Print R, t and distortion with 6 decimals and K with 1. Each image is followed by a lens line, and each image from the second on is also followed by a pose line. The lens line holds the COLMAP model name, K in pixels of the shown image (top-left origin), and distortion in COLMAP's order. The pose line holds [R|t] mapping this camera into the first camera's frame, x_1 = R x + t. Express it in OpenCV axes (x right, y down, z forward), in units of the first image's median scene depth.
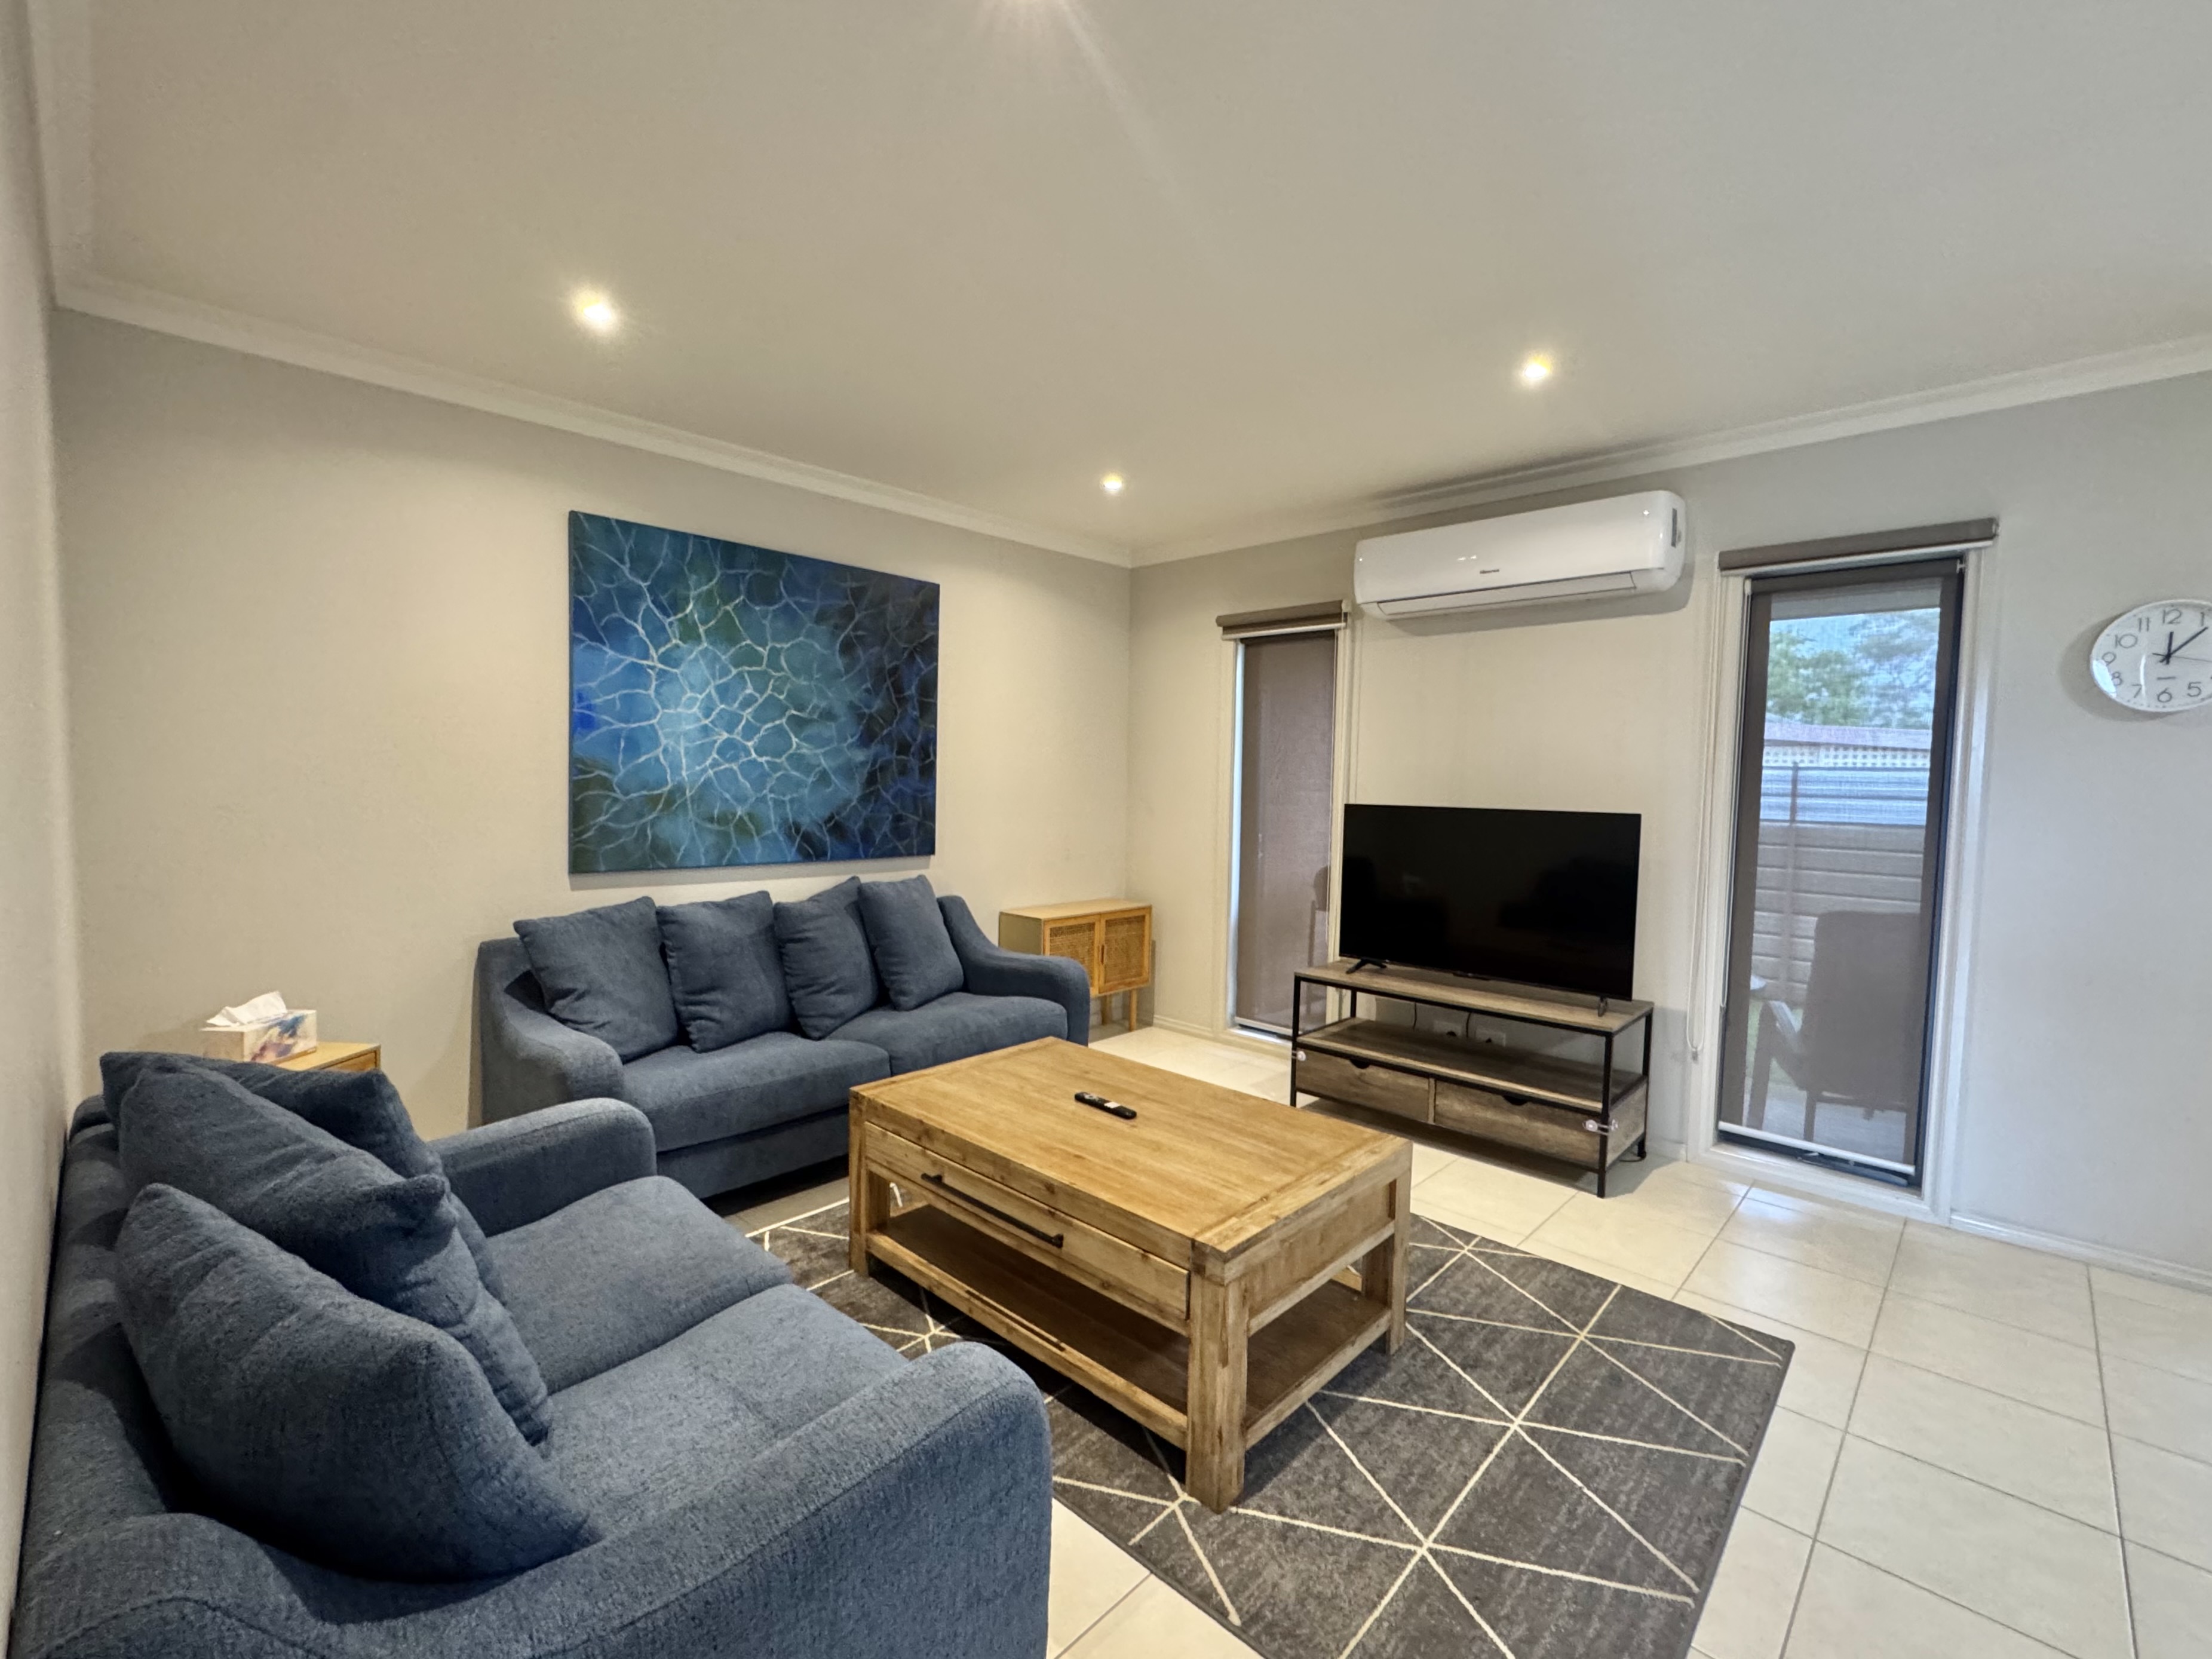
lens RADIAL K [[963.1, 0, 1116.5], [0, 963.1, 824.6], [0, 0, 1]] dist [-0.002238, 0.000102]
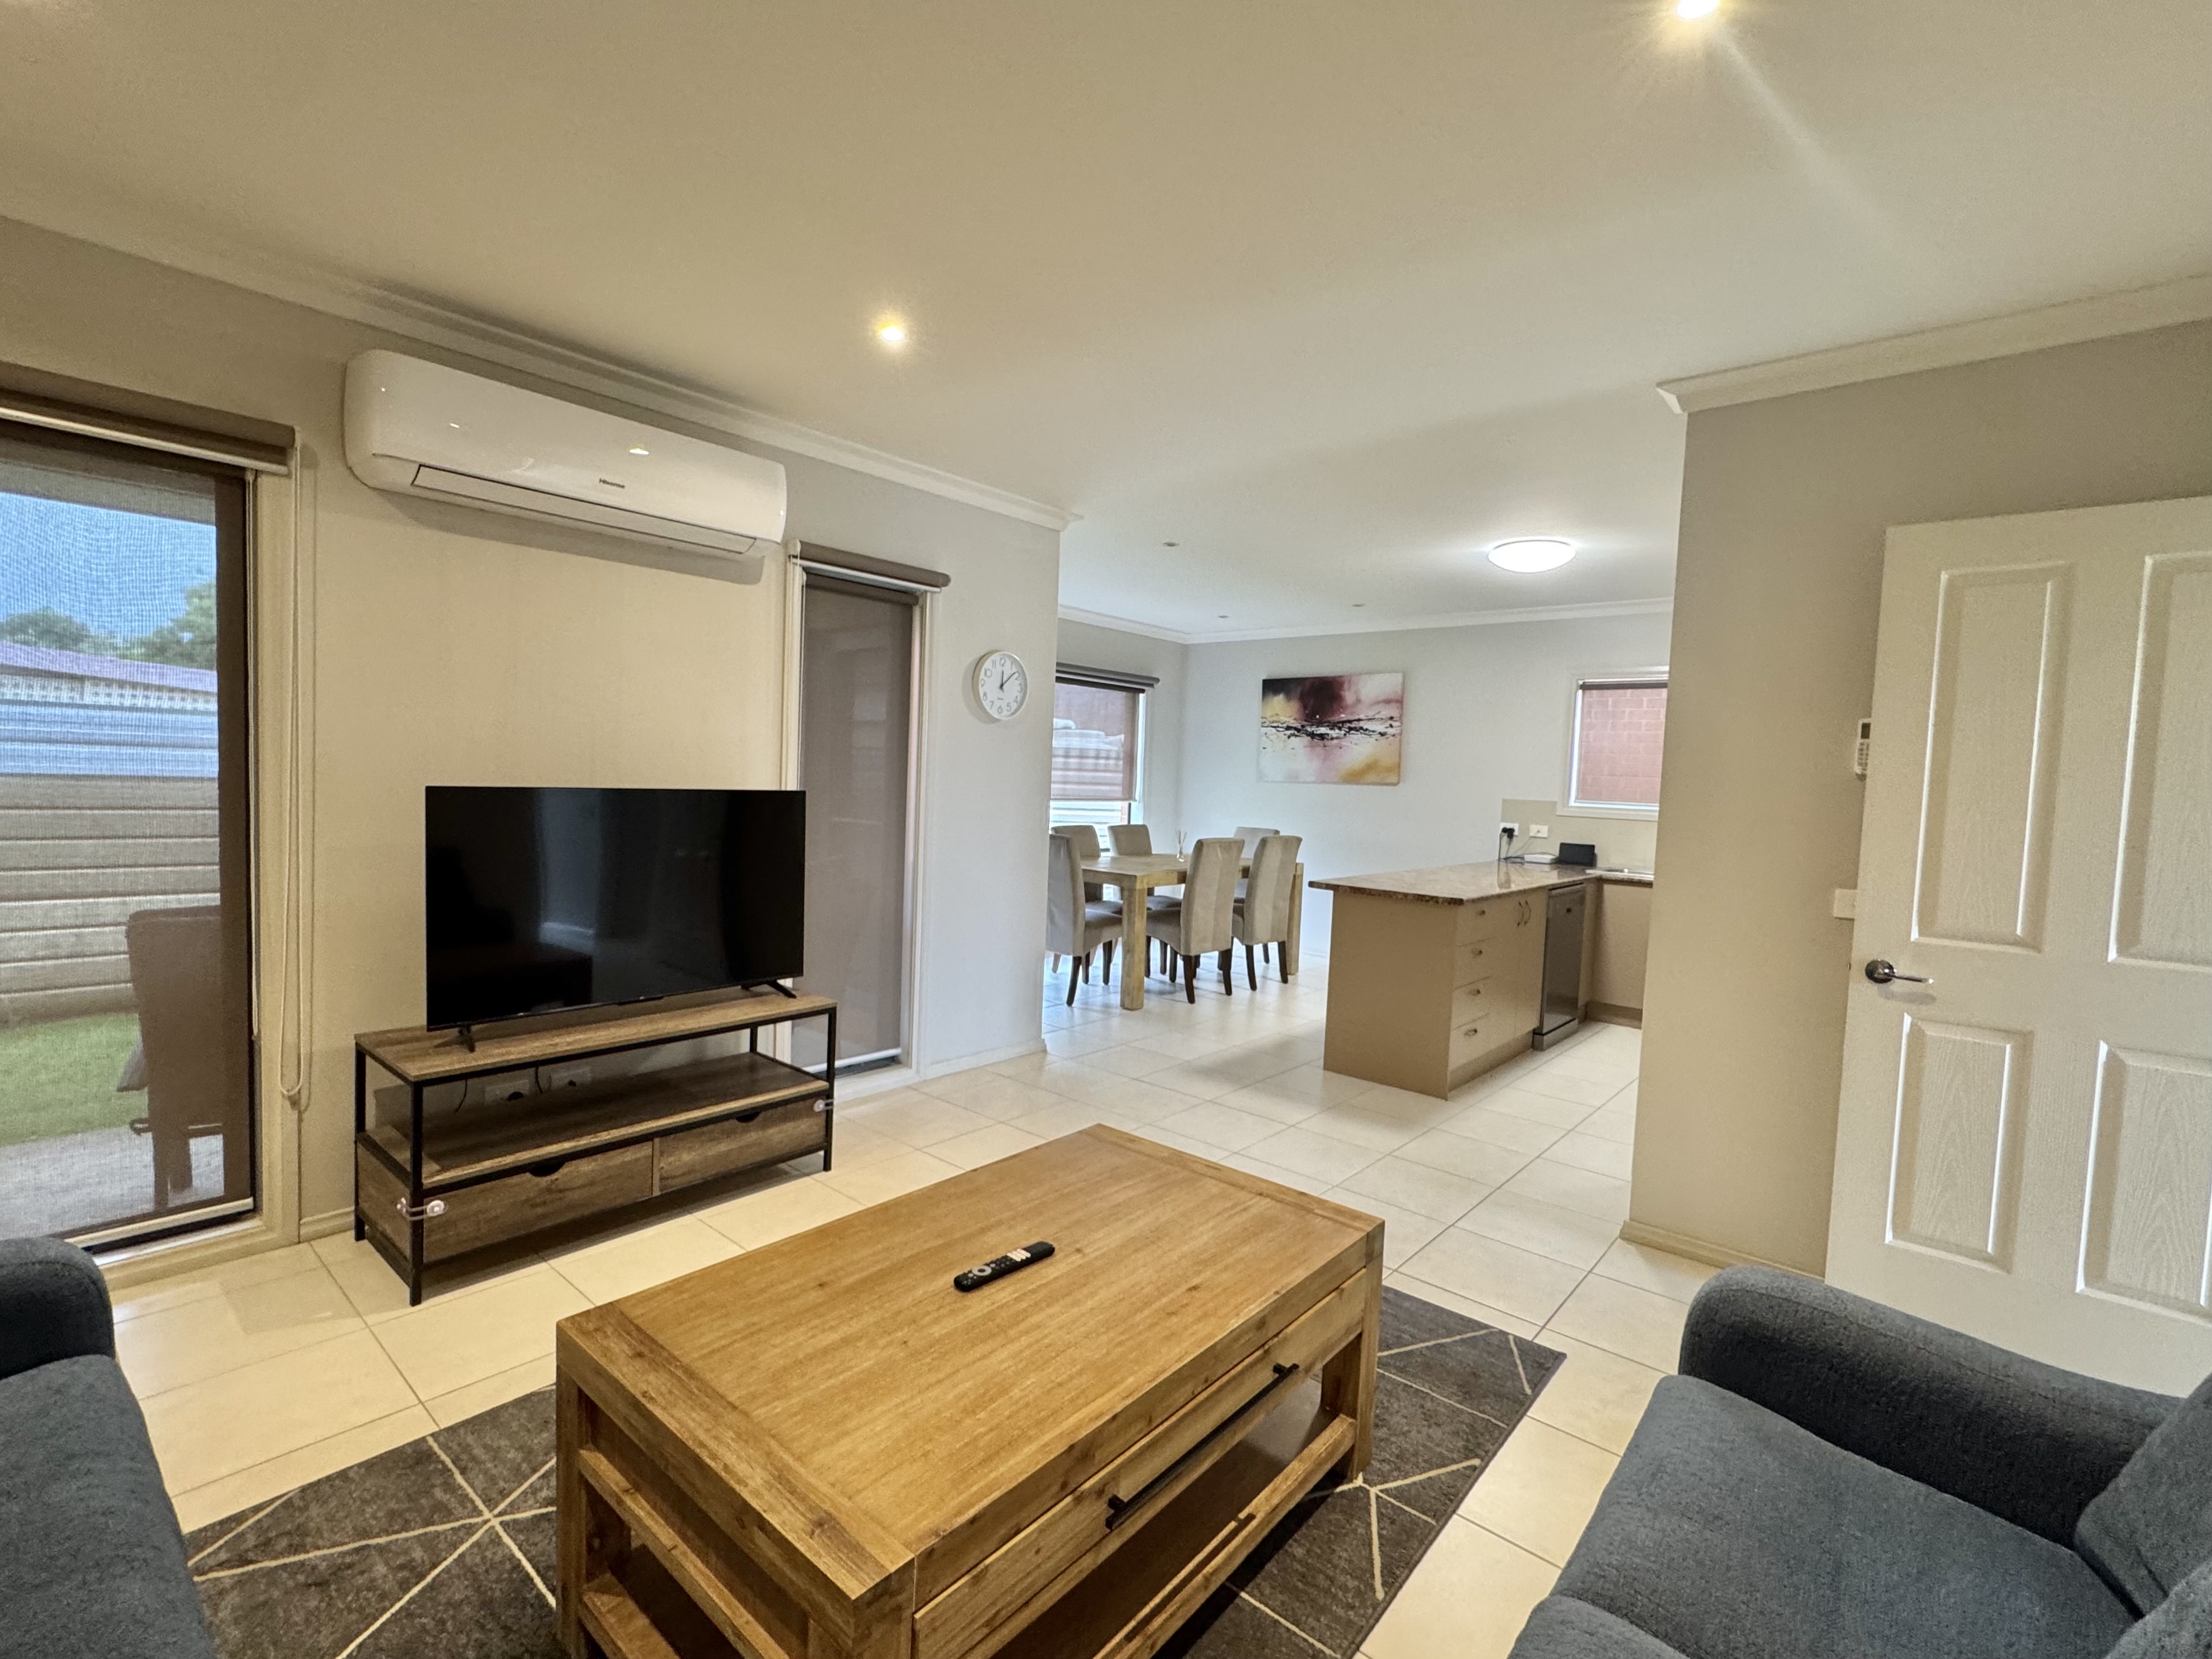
lens RADIAL K [[1002.1, 0, 1106.0], [0, 1002.1, 829.5], [0, 0, 1]] dist [-0.000258, -0.000259]
pose [[-0.040594, -0.076608, 0.996235, -0.469769], [0.010869, 0.996964, 0.077107, -0.044057], [-0.999117, 0.013958, -0.039638, 0.651715]]
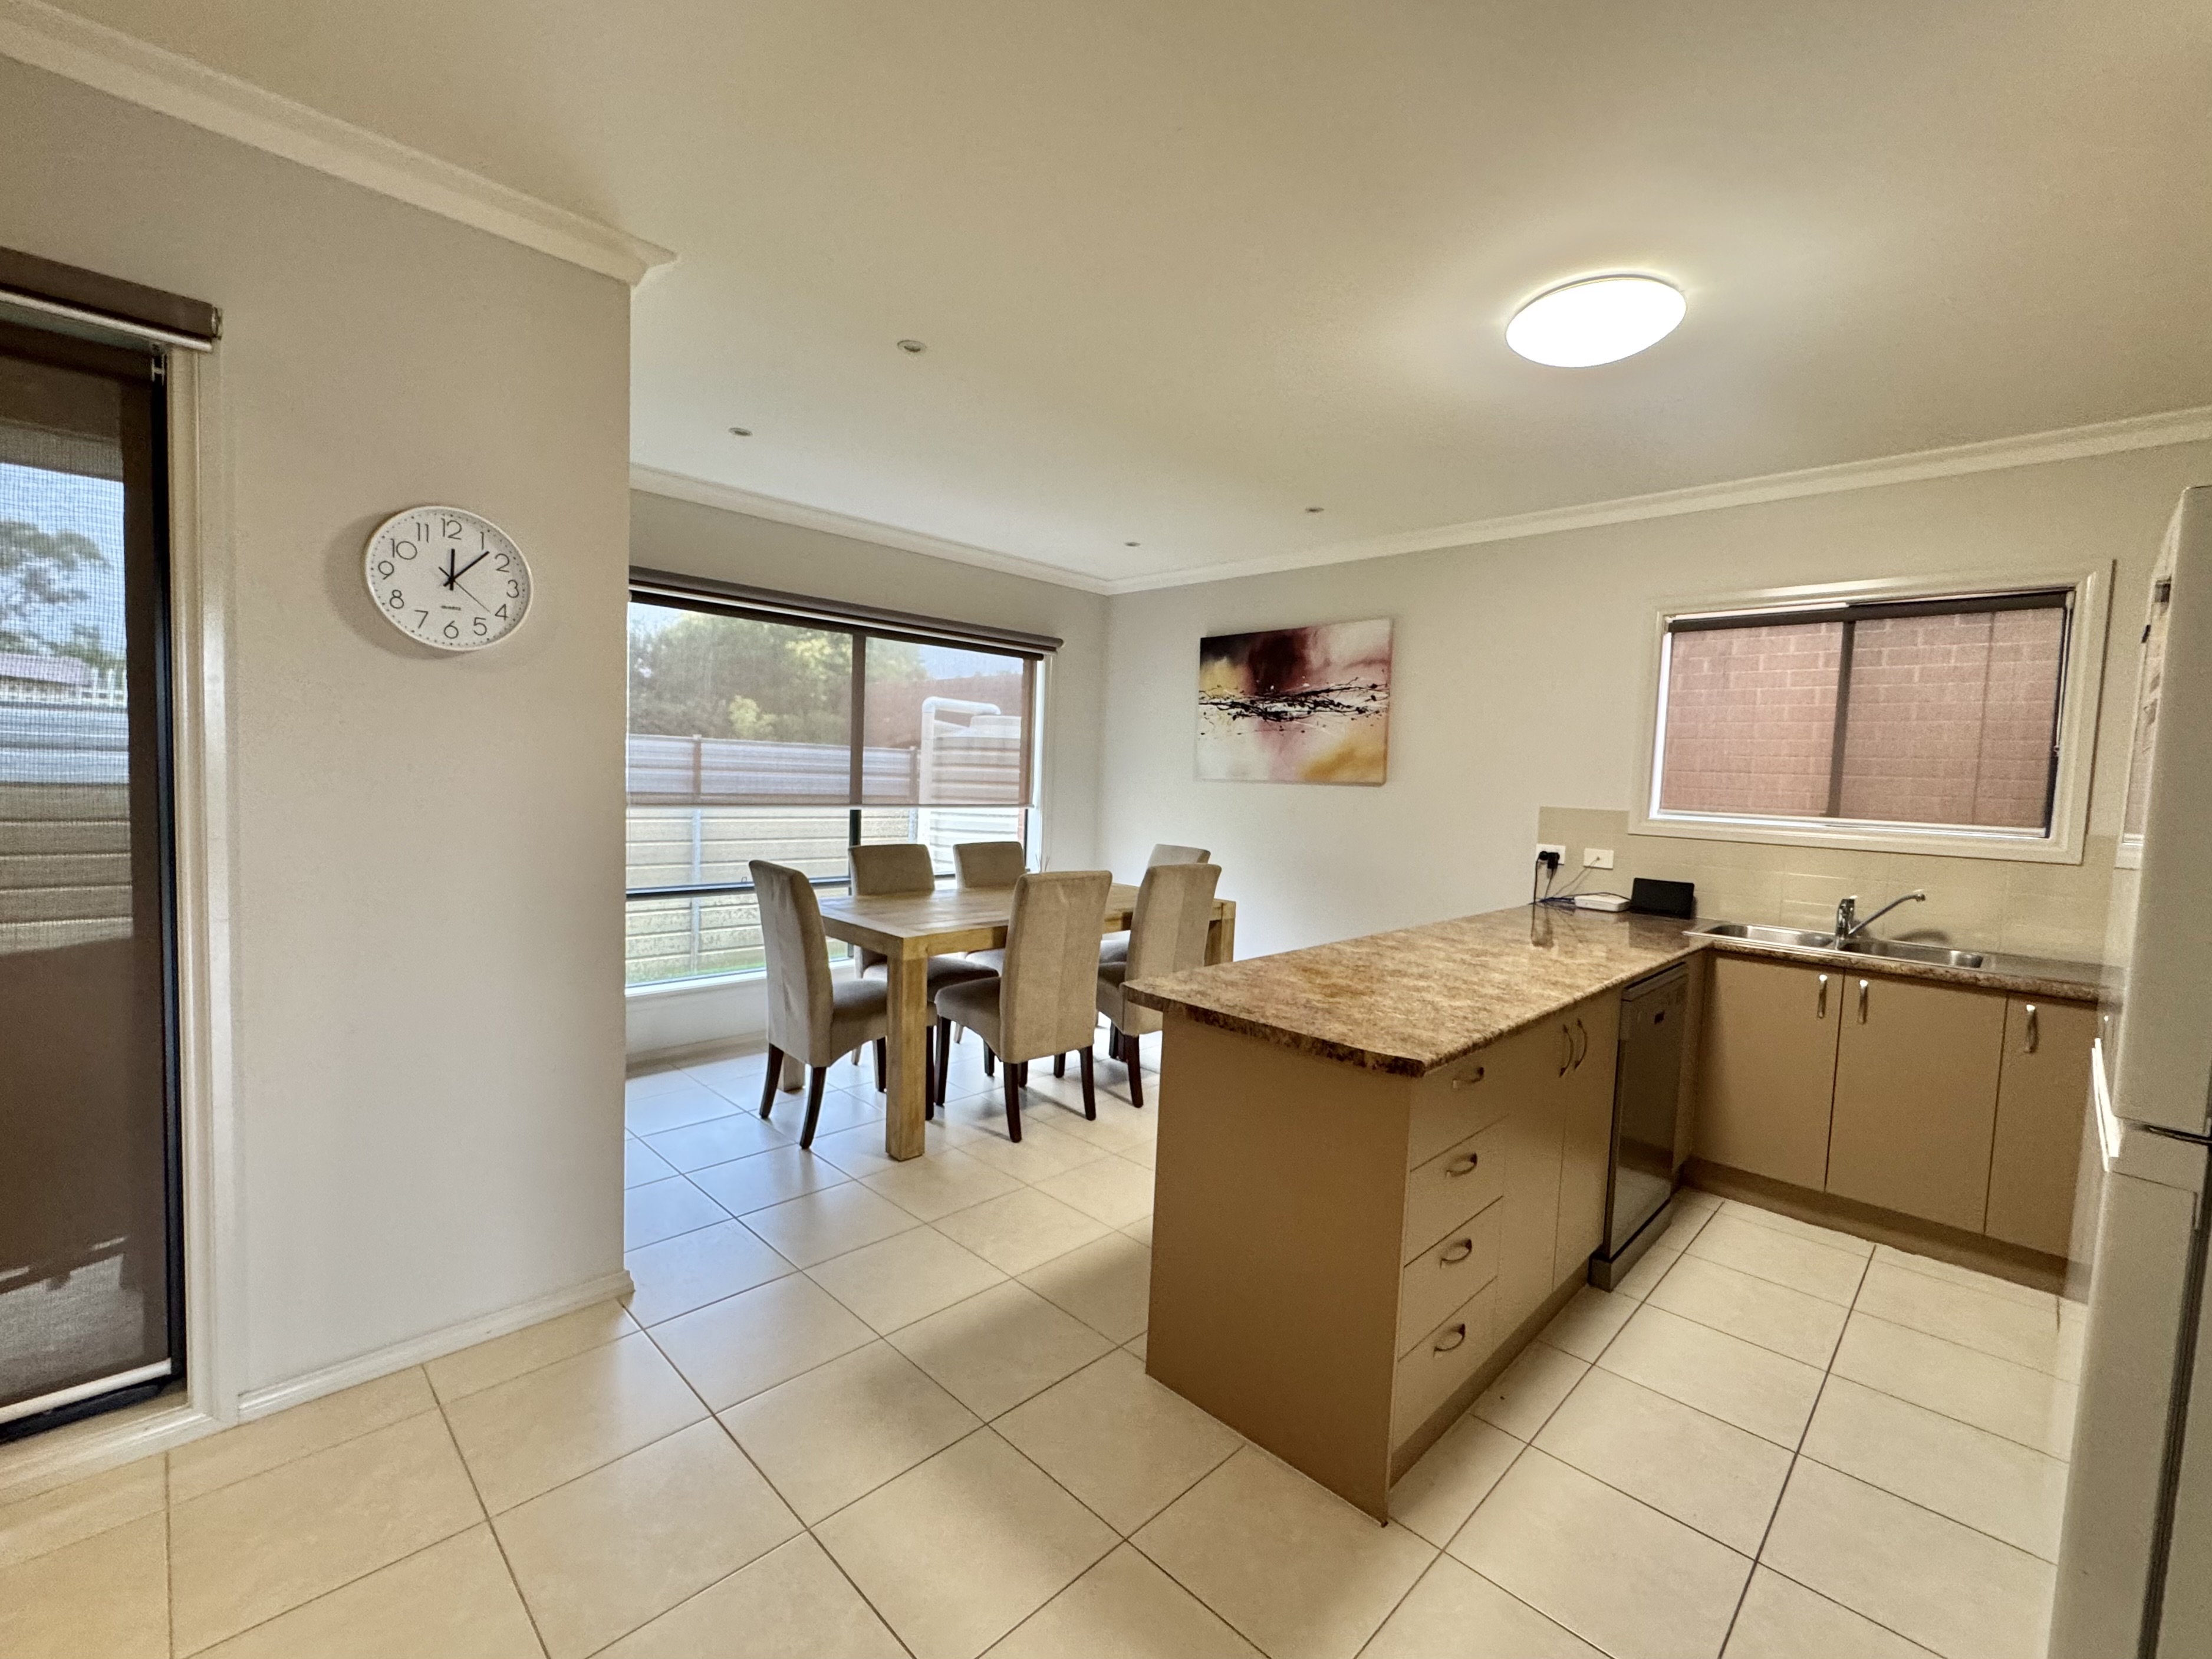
lens RADIAL K [[909.5, 0, 1118.1], [0, 909.5, 826.0], [0, 0, 1]] dist [-0.016405, -0.000016]
pose [[0.030168, -0.077309, 0.996551, 0.260246], [0.013546, 0.996945, 0.076929, -0.016662], [-0.999453, 0.011178, 0.031123, 0.313225]]
